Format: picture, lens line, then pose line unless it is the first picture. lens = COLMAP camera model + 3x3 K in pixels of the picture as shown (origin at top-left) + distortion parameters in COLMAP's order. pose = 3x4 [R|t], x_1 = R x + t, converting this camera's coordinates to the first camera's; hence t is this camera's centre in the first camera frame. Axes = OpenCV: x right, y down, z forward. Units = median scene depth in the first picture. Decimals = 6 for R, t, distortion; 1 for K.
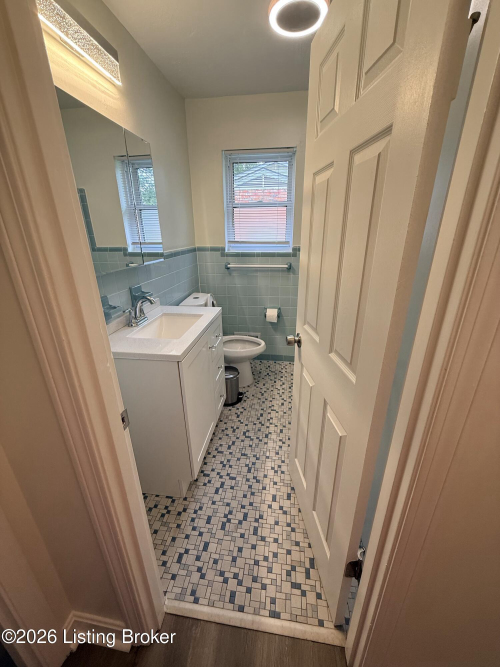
lens RADIAL K [[264.8, 0, 249.8], [0, 264.8, 332.4], [0, 0, 1]] dist [0.000198, -0.000124]
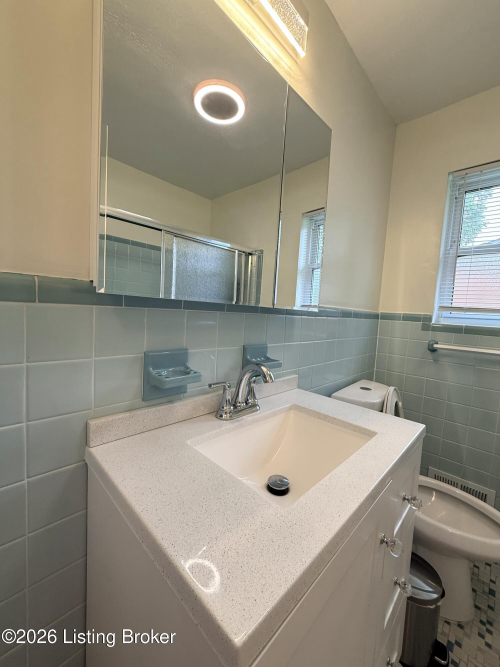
lens RADIAL K [[264.8, 0, 254.0], [0, 264.8, 333.2], [0, 0, 1]] dist [0.000198, -0.000124]
pose [[0.810439, 0.098675, -0.577452, -0.095449], [-0.270353, 0.937466, -0.219240, -0.062765], [0.519709, 0.333796, 0.786437, 0.460658]]
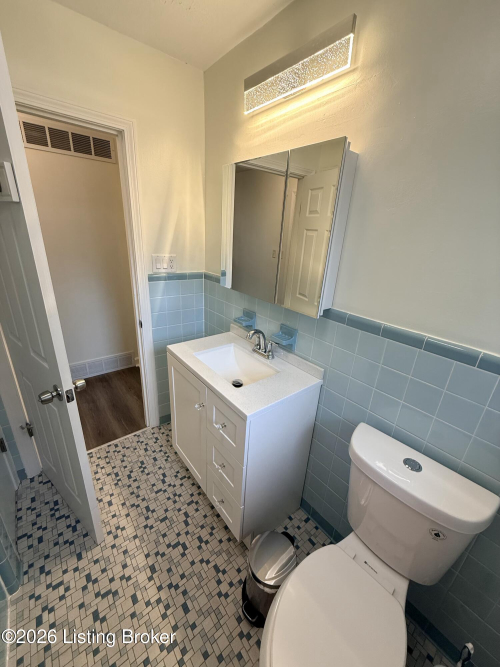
lens RADIAL K [[264.8, 0, 251.2], [0, 264.8, 332.5], [0, 0, 1]] dist [0.000198, -0.000124]
pose [[-0.679720, 0.234977, -0.694814, 0.223180], [-0.309402, 0.767031, 0.562081, -0.527280], [0.665019, 0.597034, -0.448664, 1.133771]]
